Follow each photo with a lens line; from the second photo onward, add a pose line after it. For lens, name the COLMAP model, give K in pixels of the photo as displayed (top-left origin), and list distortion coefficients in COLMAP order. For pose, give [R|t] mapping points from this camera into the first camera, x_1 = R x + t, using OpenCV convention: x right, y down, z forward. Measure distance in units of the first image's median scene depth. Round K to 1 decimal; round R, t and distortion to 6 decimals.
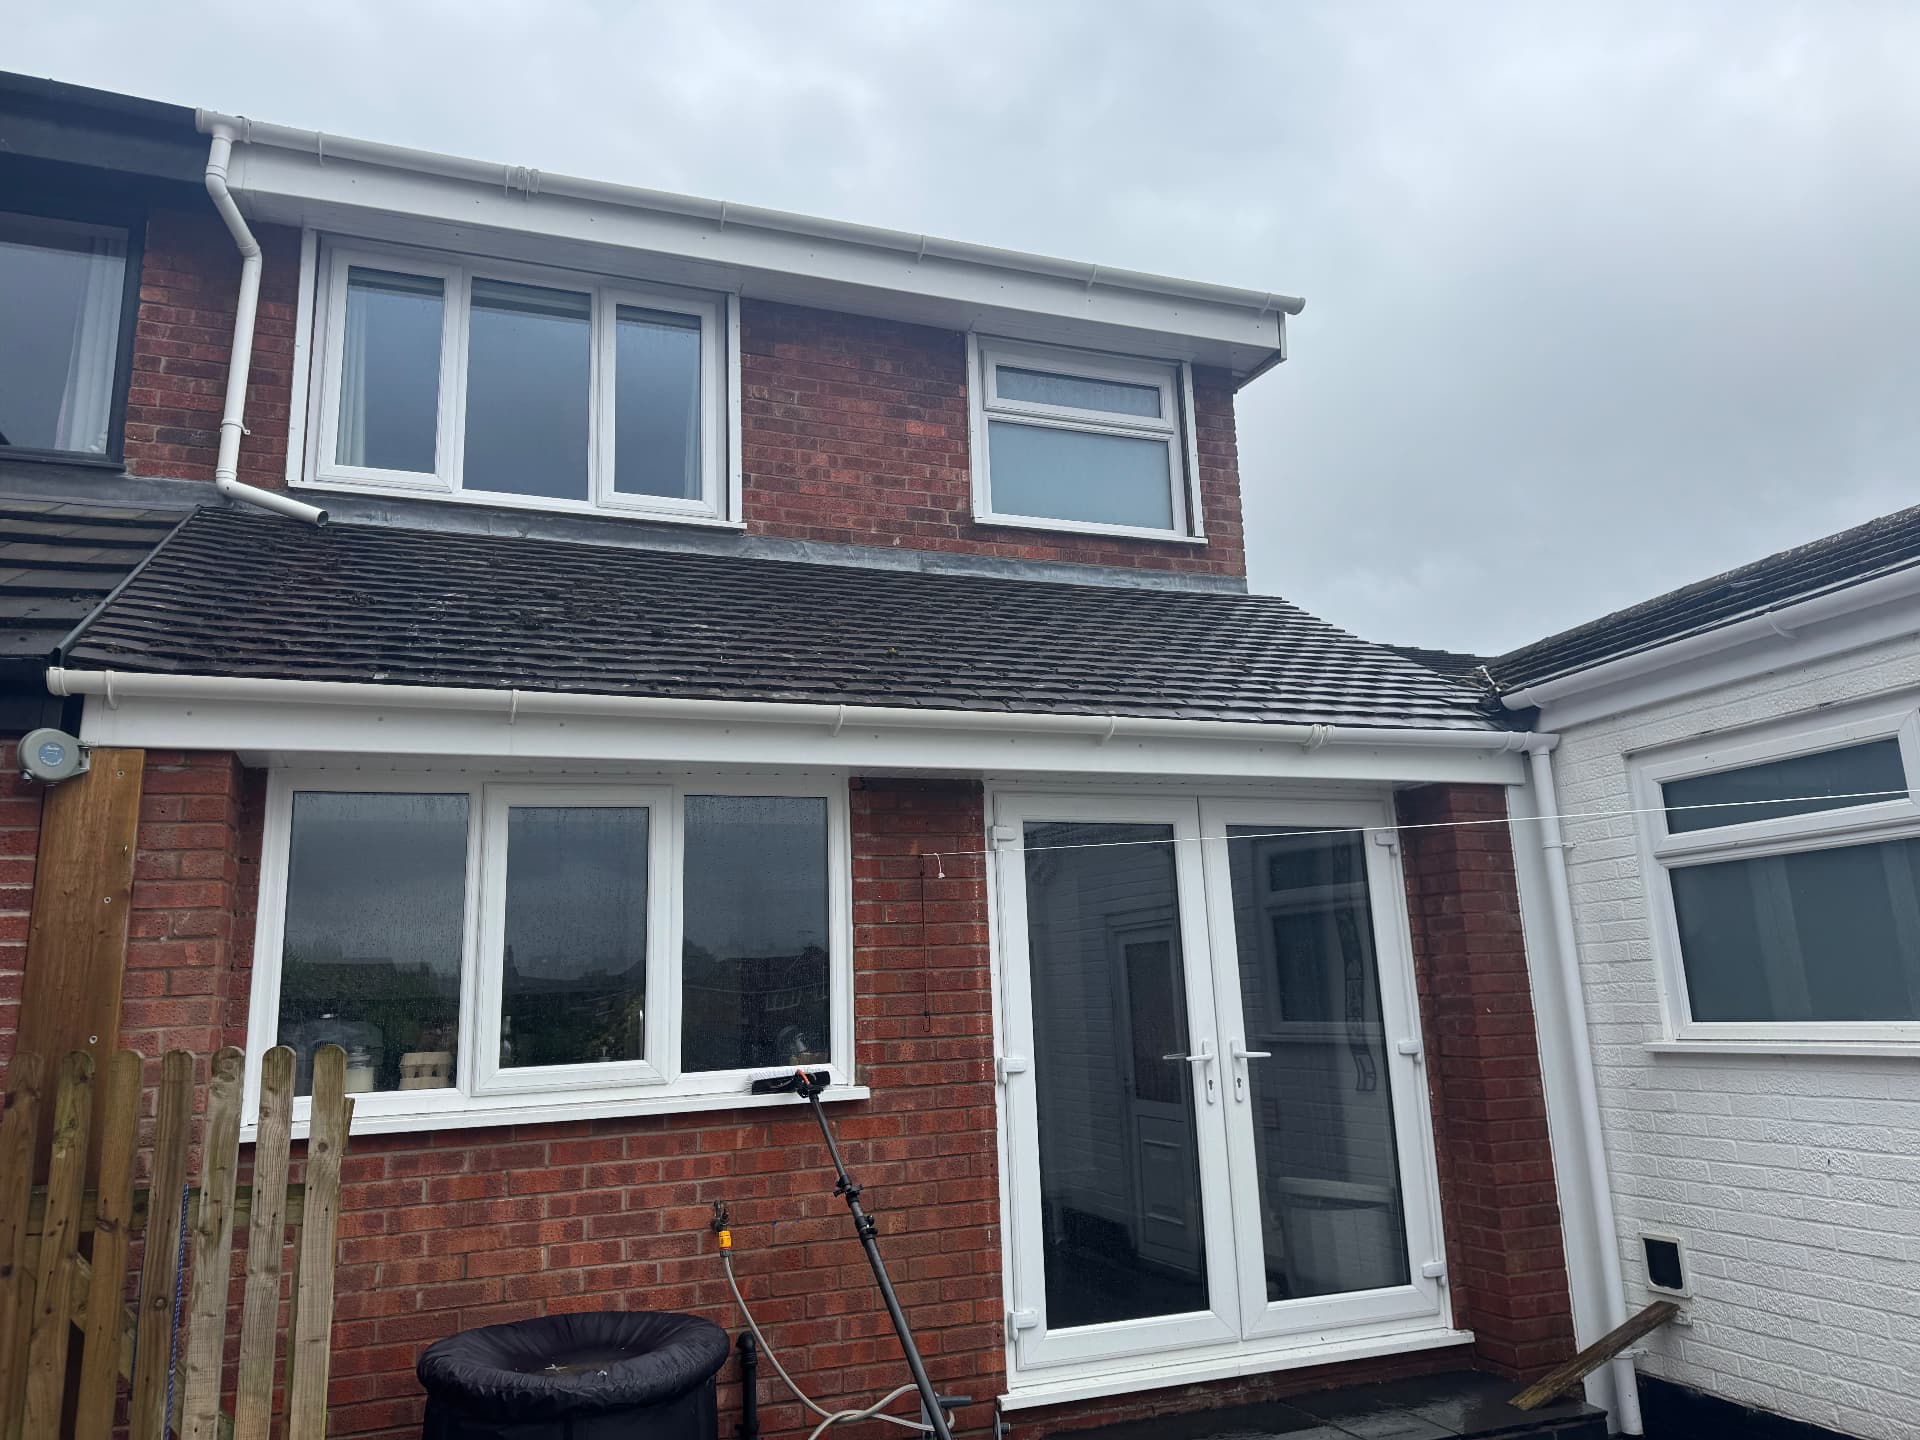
lens RADIAL K [[1360.3, 0, 961.4], [0, 1360.3, 707.6], [0, 0, 1]] dist [0.057325, -0.027349]
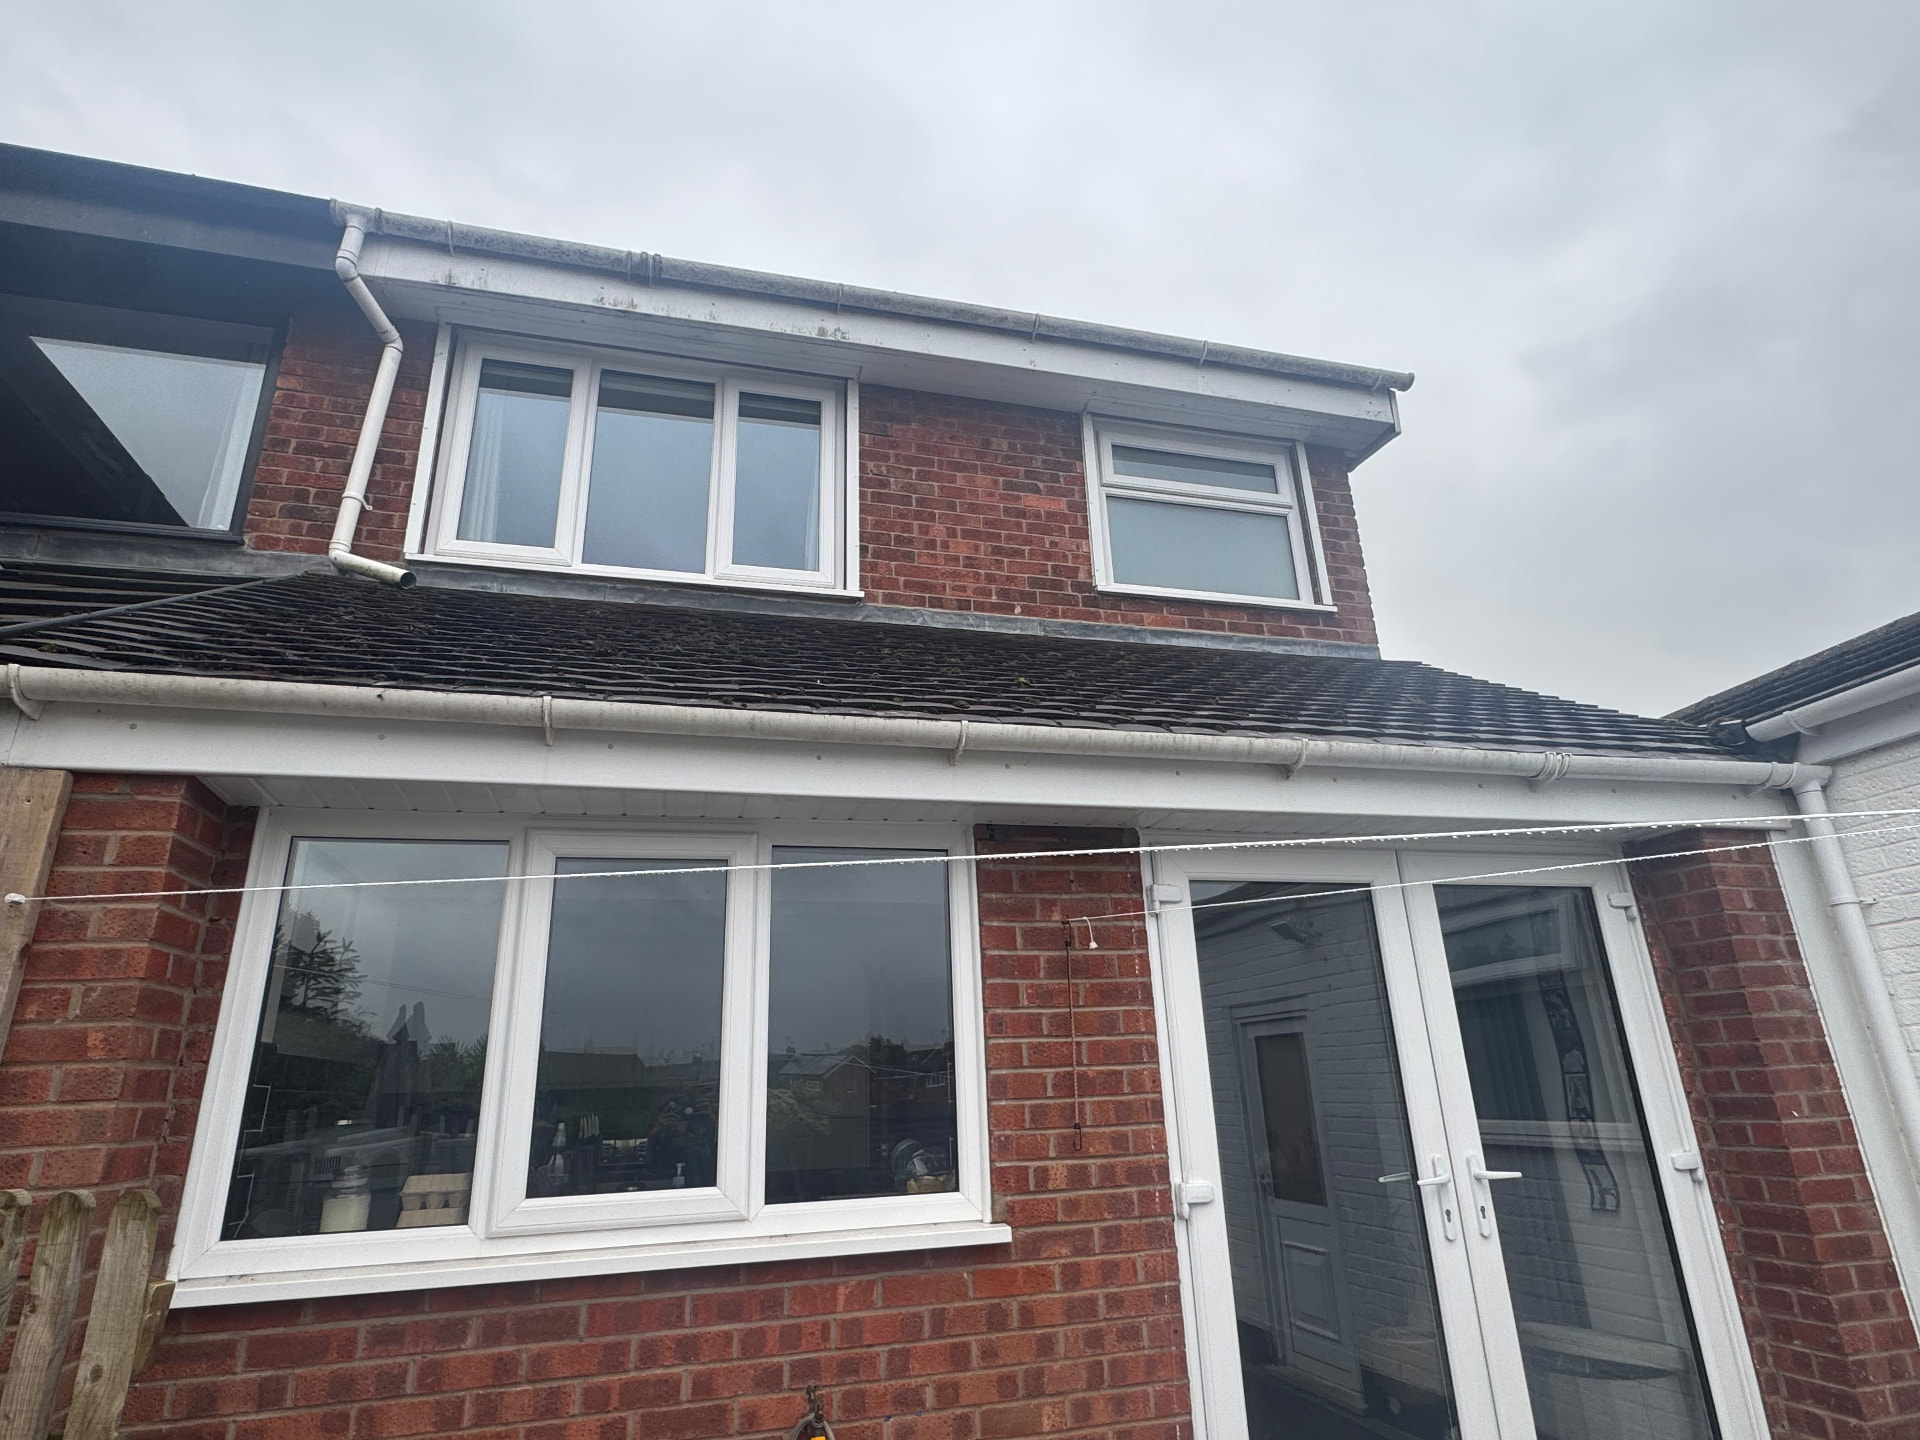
lens RADIAL K [[1045.3, 0, 961.7], [0, 1045.3, 732.2], [0, 0, 1]] dist [-0.013975, 0.011516]
pose [[0.995465, -0.030796, -0.090003, -0.028059], [0.020284, 0.993106, -0.115454, 0.059394], [0.092938, 0.113105, 0.989227, 0.324414]]
